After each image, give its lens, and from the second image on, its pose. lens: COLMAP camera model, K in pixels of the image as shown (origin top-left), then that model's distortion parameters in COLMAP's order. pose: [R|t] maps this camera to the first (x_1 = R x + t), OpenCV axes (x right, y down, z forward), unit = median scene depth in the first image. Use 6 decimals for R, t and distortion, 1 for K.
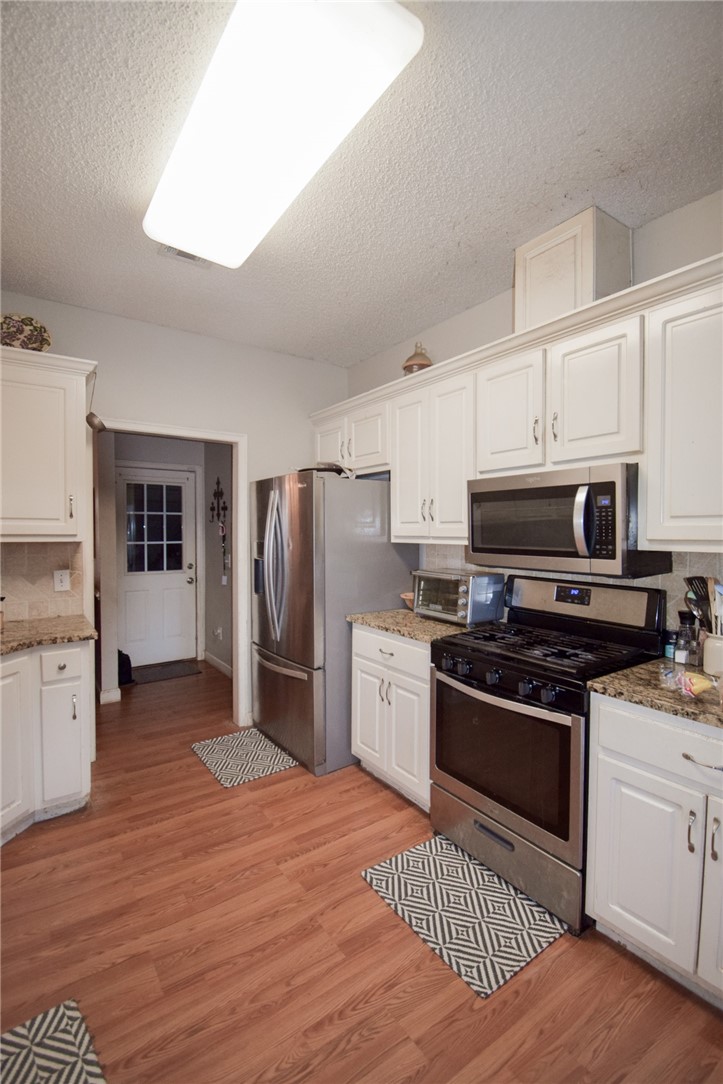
lens RADIAL K [[485.7, 0, 361.5], [0, 485.7, 542.0], [0, 0, 1]] dist [0.018267, -0.023389]
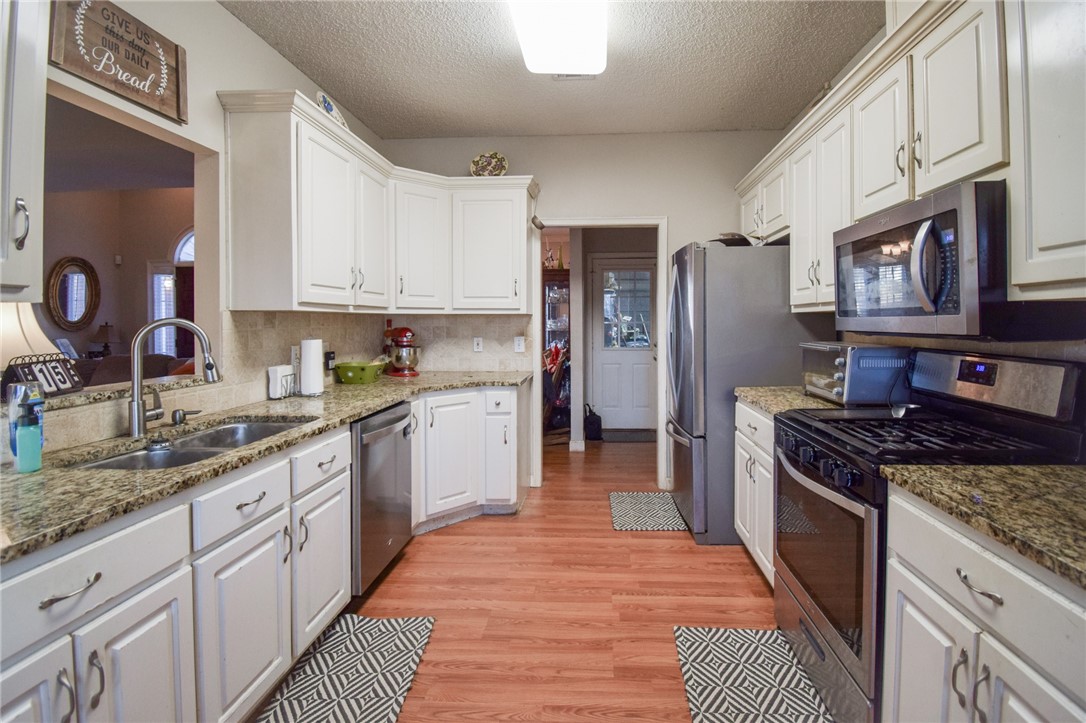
lens RADIAL K [[483.1, 0, 568.2], [0, 483.1, 326.9], [0, 0, 1]] dist [0.002345, 0.000054]
pose [[0.793128, 0.004155, -0.609041, 0.376386], [-0.011194, 0.999907, -0.007756, 0.051419], [0.608952, 0.012969, 0.793101, 0.044103]]
